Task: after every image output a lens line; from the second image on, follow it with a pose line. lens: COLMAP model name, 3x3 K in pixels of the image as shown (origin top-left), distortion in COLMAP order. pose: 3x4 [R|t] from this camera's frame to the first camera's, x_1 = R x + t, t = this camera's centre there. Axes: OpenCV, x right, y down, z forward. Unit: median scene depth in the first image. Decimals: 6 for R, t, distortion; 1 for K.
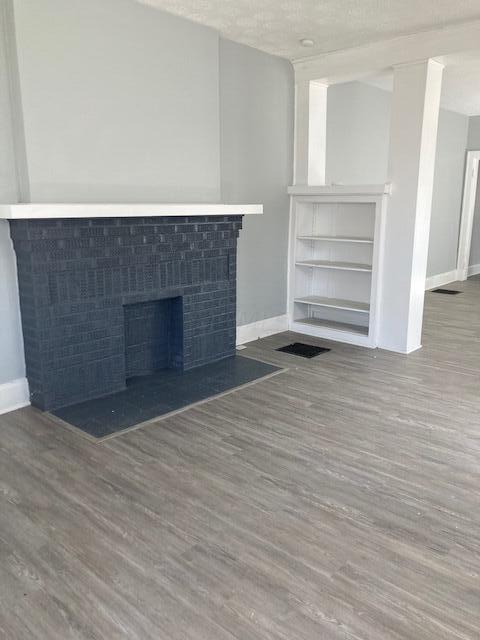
lens RADIAL K [[521.2, 0, 240.7], [0, 521.2, 311.0], [0, 0, 1]] dist [0.029532, -0.034043]
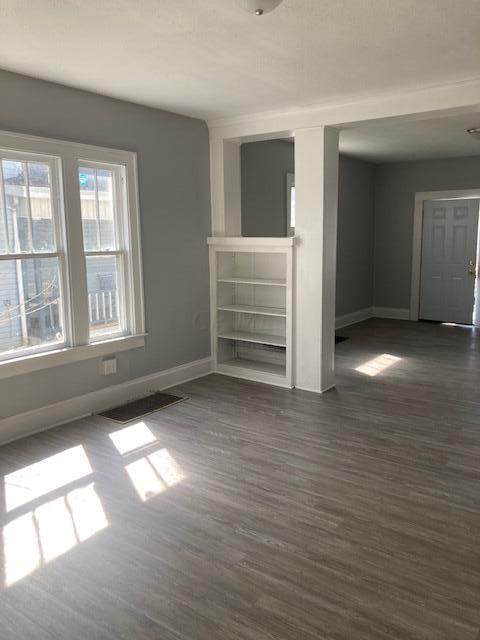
lens RADIAL K [[521.2, 0, 240.7], [0, 521.2, 311.0], [0, 0, 1]] dist [0.029532, -0.034043]
pose [[-0.994058, 0.028569, -0.105039, 1.098671], [-0.009726, 0.937777, 0.347102, -0.504192], [0.108420, 0.346060, -0.931927, 2.172944]]
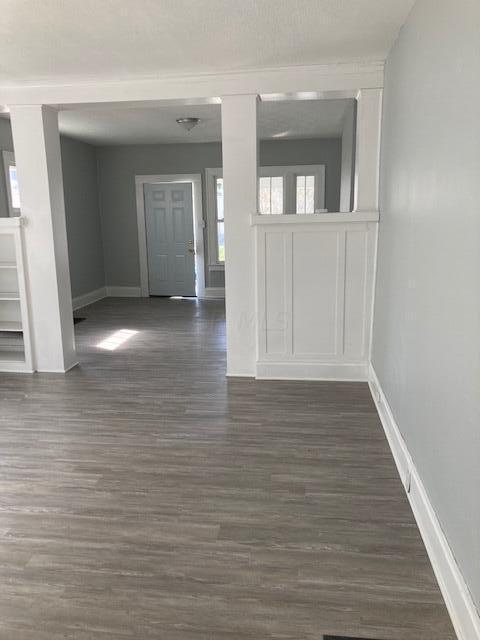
lens RADIAL K [[521.2, 0, 240.7], [0, 521.2, 311.0], [0, 0, 1]] dist [0.029532, -0.034043]
pose [[-0.814636, 0.124091, -0.566542, 1.134746], [-0.100229, 0.932023, 0.348263, -0.510893], [0.571247, 0.340491, -0.746822, 2.237940]]
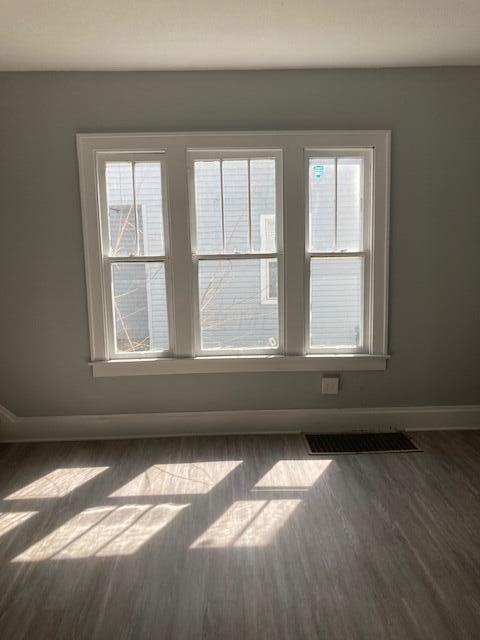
lens RADIAL K [[521.2, 0, 240.7], [0, 521.2, 311.0], [0, 0, 1]] dist [0.029532, -0.034043]
pose [[-0.696338, -0.083052, 0.712892, 0.700089], [0.166680, 0.947411, 0.273183, -0.424029], [-0.698091, 0.309053, -0.645876, 1.838054]]
